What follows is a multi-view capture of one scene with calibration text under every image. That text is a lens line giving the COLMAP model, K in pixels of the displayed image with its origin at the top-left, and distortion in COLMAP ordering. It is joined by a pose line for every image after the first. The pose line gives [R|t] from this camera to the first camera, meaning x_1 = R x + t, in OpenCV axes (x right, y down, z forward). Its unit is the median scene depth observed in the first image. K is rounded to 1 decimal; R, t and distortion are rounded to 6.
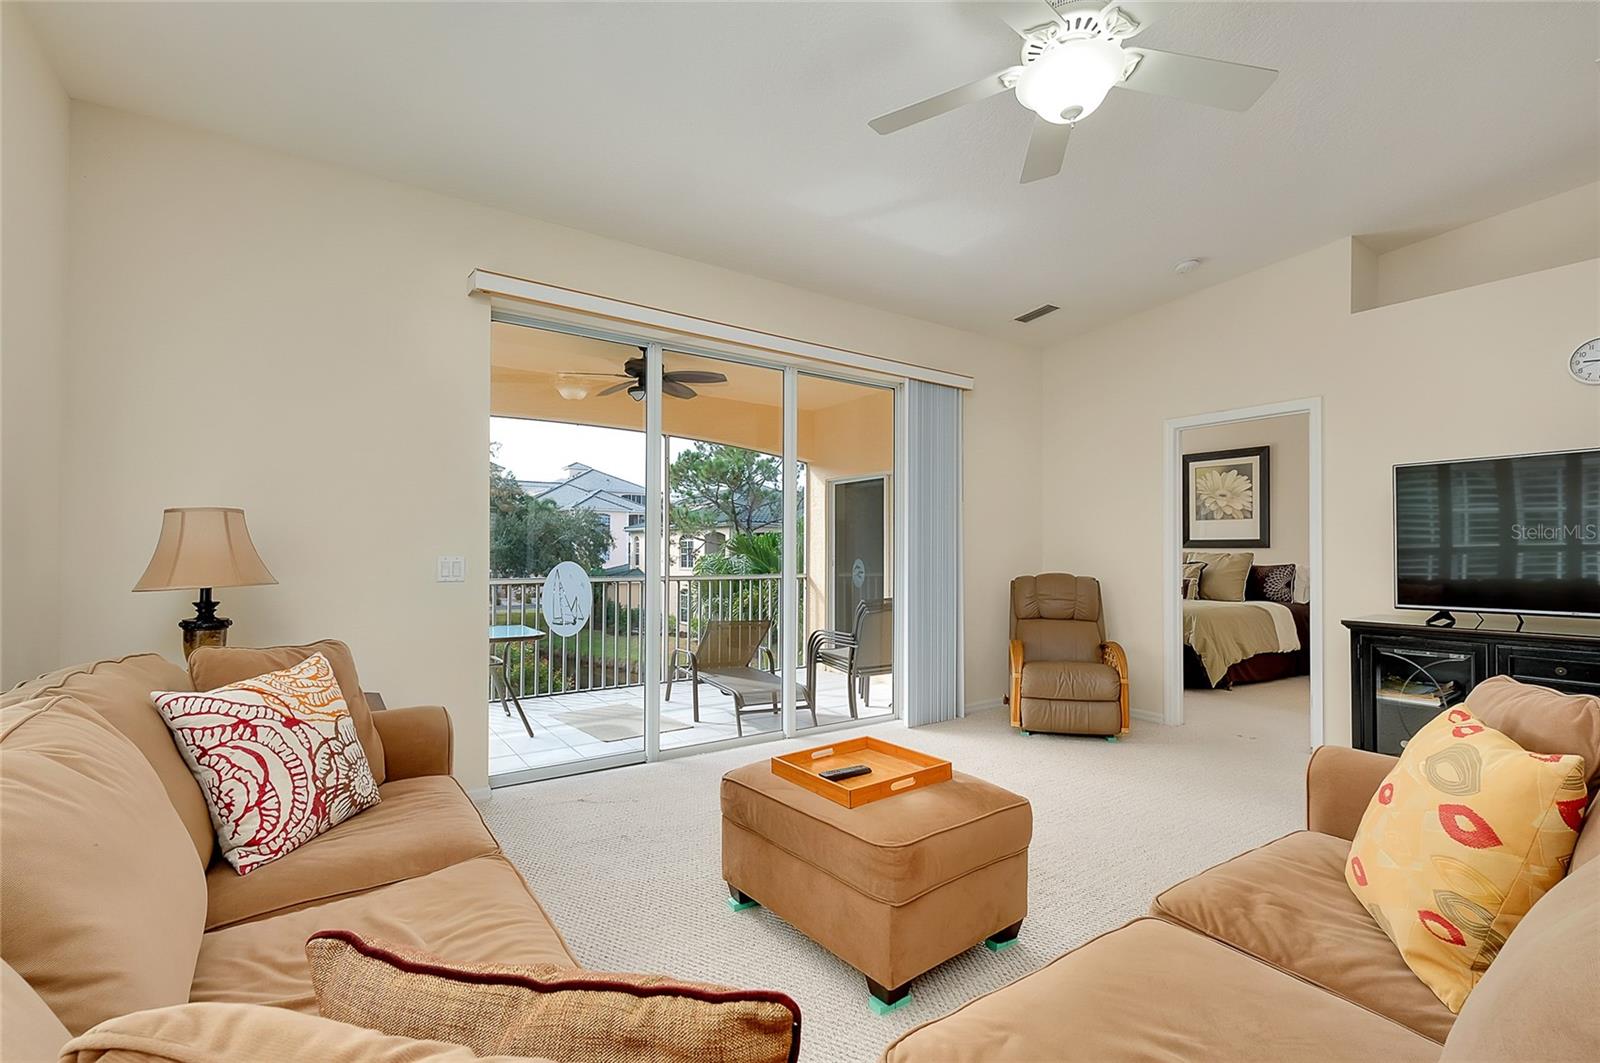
lens RADIAL K [[712.3, 0, 802.1], [0, 712.3, 533.5], [0, 0, 1]] dist [0.001624, 0.000475]
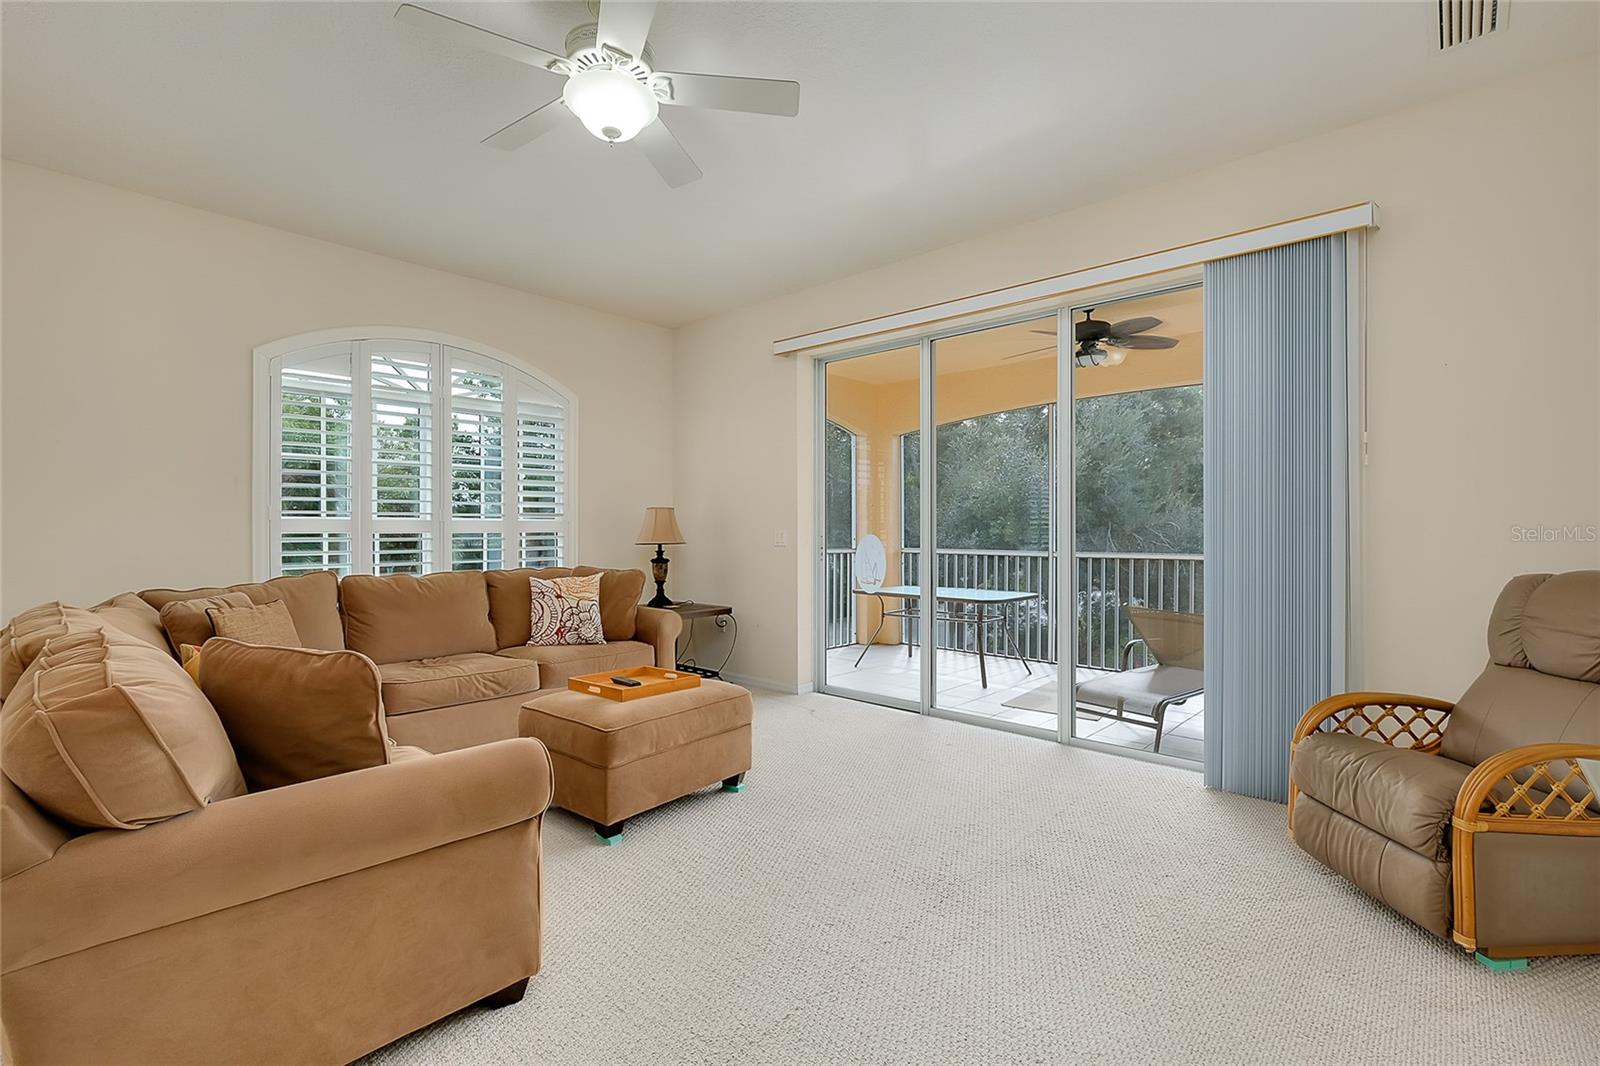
lens RADIAL K [[712.3, 0, 802.1], [0, 712.3, 535.0], [0, 0, 1]] dist [0.001624, 0.000475]
pose [[0.234410, 0.006556, -0.972116, 0.490347], [0.024930, 0.999608, 0.012753, 0.011460], [0.971818, -0.027224, 0.234155, 0.328871]]
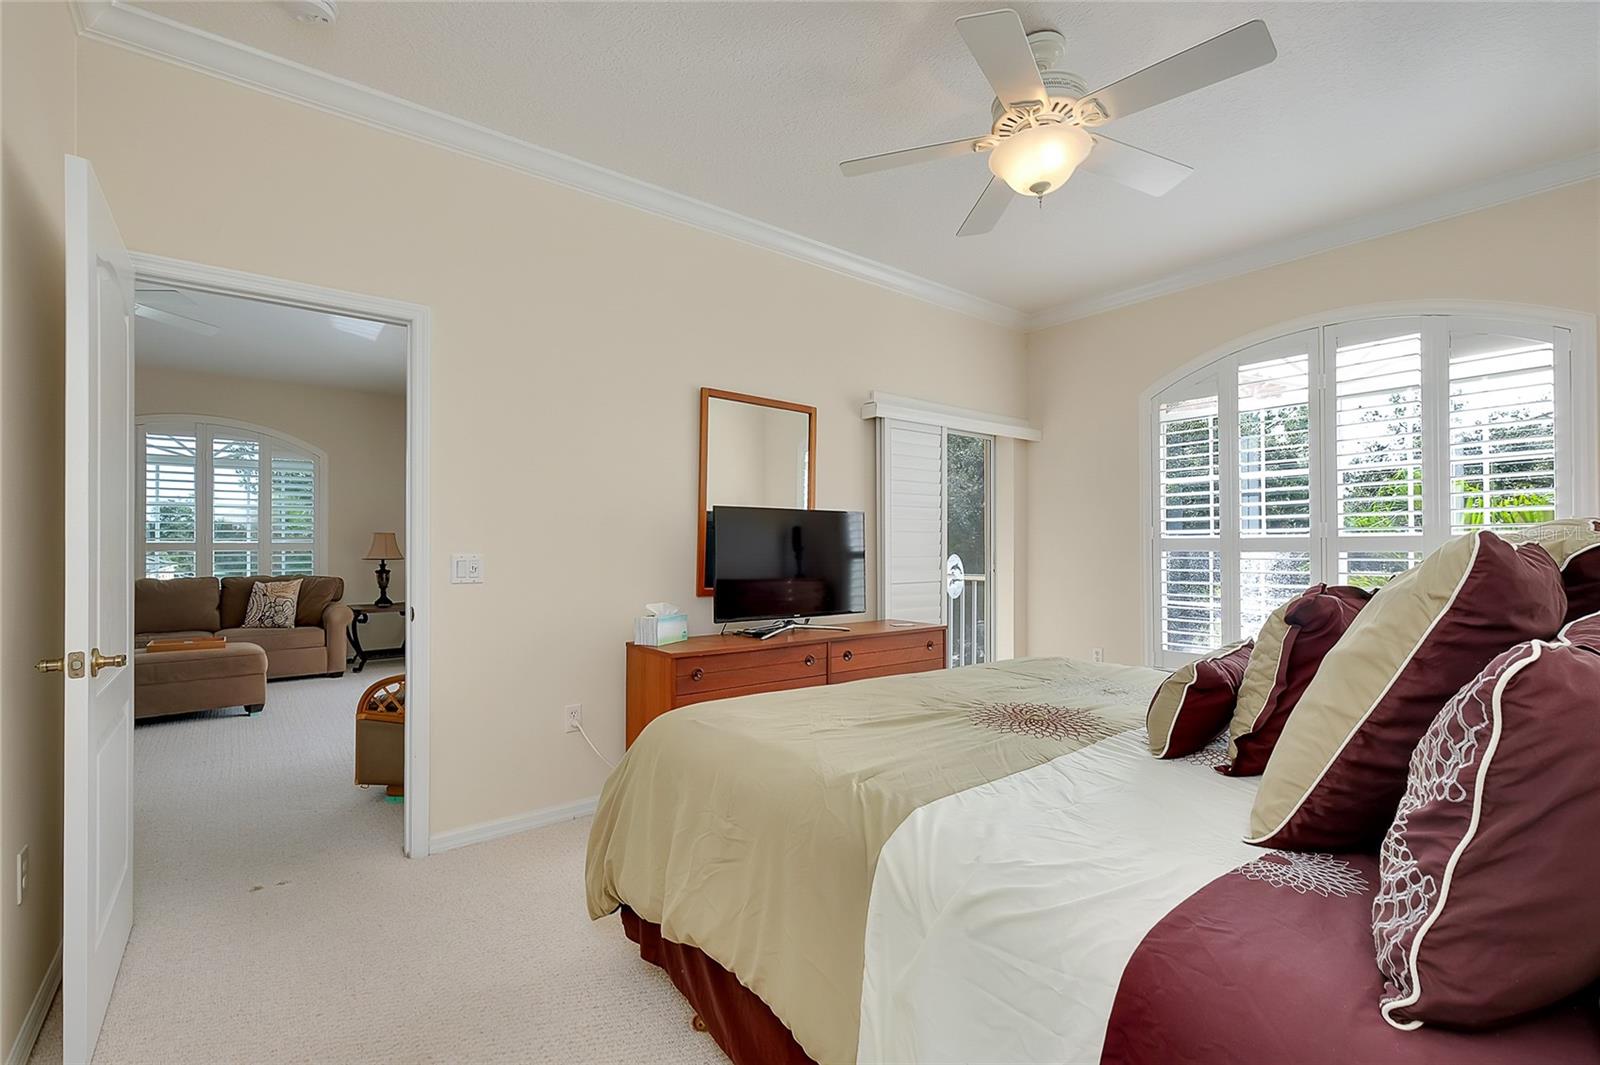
lens RADIAL K [[690.5, 0, 787.5], [0, 690.5, 533.9], [0, 0, 1]] dist [-0.000585, -0.000275]
pose [[0.057136, -0.023987, -0.998078, 0.765798], [0.027380, 0.999373, -0.022451, 0.028807], [0.997991, -0.026044, 0.057757, 0.905300]]
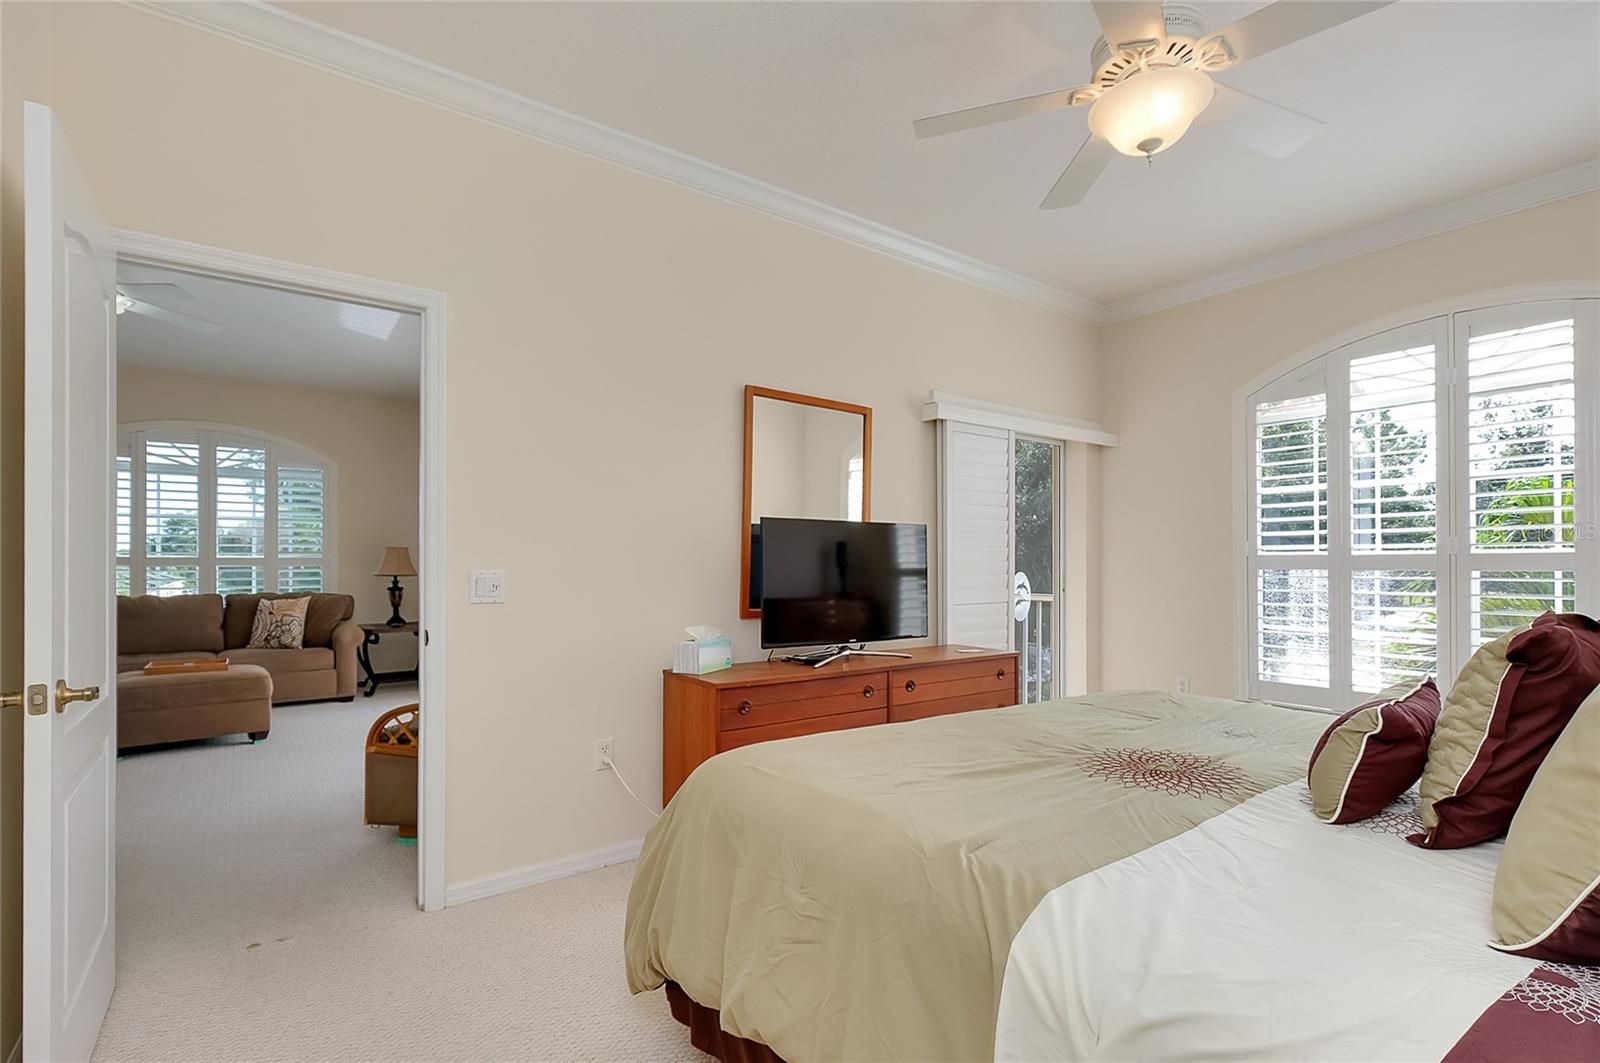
lens RADIAL K [[730.7, 0, 802.9], [0, 730.7, 553.7], [0, 0, 1]] dist [-0.001524, -0.000302]
pose [[0.034973, -0.018170, -0.999223, 0.740204], [0.024775, 0.999543, -0.017309, 0.028355], [0.999081, -0.024151, 0.035407, 0.893435]]
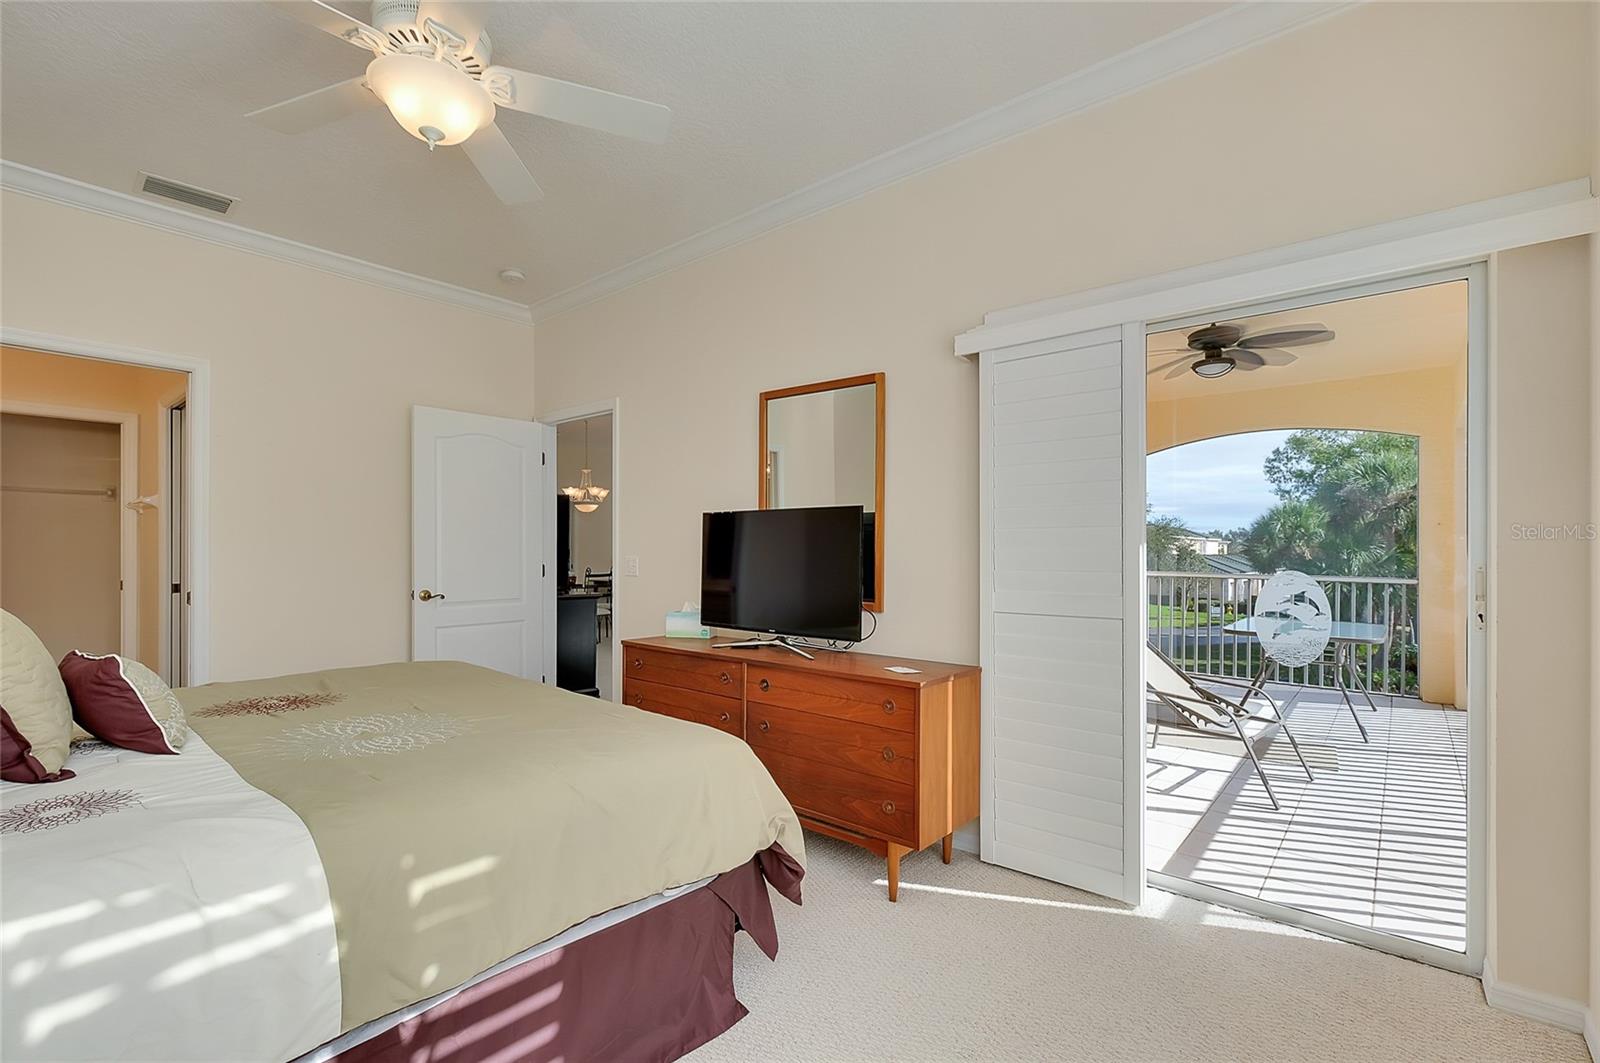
lens RADIAL K [[730.7, 0, 802.9], [0, 730.7, 553.7], [0, 0, 1]] dist [-0.001524, -0.000302]
pose [[-0.968252, -0.004059, -0.249942, 0.404037], [0.000989, 0.999798, -0.020069, 0.036131], [0.249973, -0.019679, -0.968053, 1.347618]]
